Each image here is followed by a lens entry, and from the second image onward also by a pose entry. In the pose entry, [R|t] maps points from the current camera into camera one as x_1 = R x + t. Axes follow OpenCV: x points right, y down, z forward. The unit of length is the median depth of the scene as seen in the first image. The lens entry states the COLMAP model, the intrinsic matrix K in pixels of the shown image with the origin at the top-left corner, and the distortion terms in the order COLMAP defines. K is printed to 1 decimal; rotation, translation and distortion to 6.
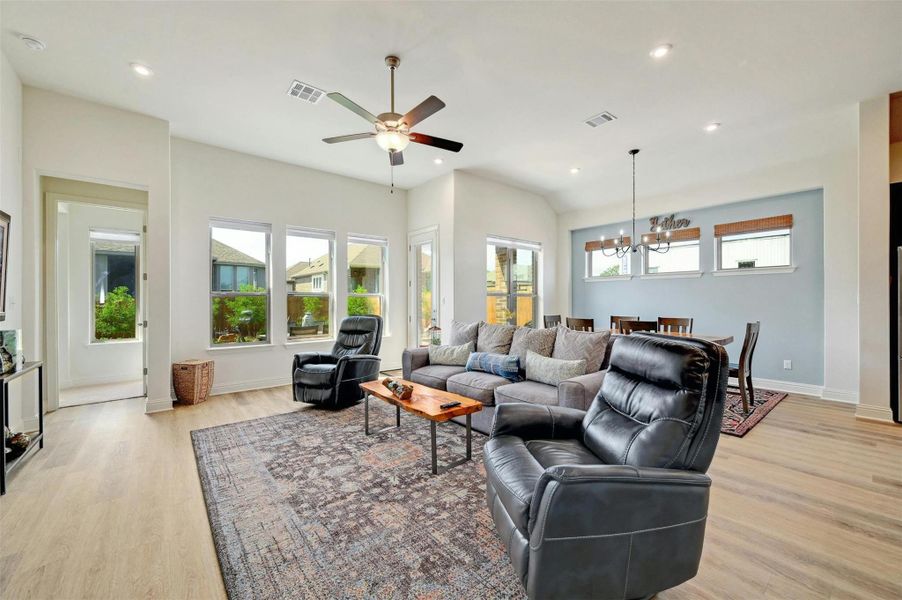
lens RADIAL K [[357.2, 0, 453.5], [0, 357.2, 298.8], [0, 0, 1]] dist [-0.001224, 0.000161]
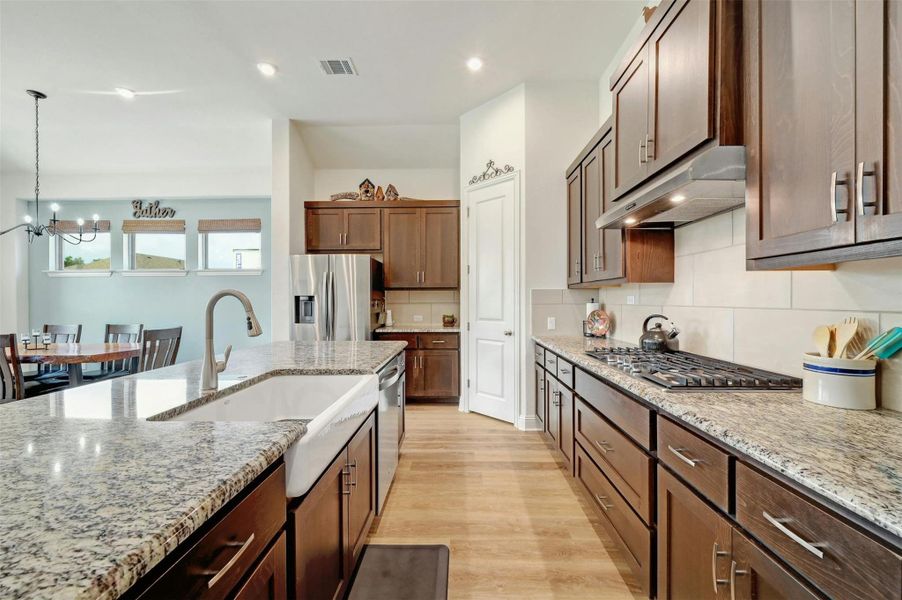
lens RADIAL K [[357.2, 0, 449.8], [0, 357.2, 299.1], [0, 0, 1]] dist [-0.001224, 0.000161]
pose [[0.659046, 0.003062, 0.752097, 0.796635], [-0.002922, 0.999995, -0.001510, -0.006986], [-0.752097, -0.001202, 0.659051, -0.141800]]
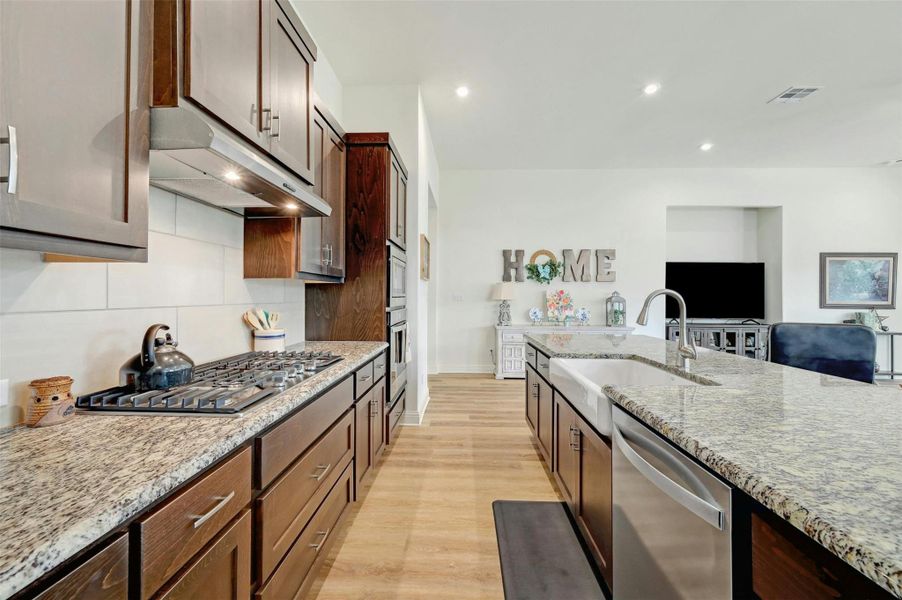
lens RADIAL K [[357.2, 0, 448.1], [0, 357.2, 290.4], [0, 0, 1]] dist [-0.001224, 0.000161]
pose [[-0.666600, -0.010064, -0.745348, 1.595631], [0.002250, 0.999877, -0.015513, -0.009129], [0.745412, -0.012018, -0.666495, 0.460864]]
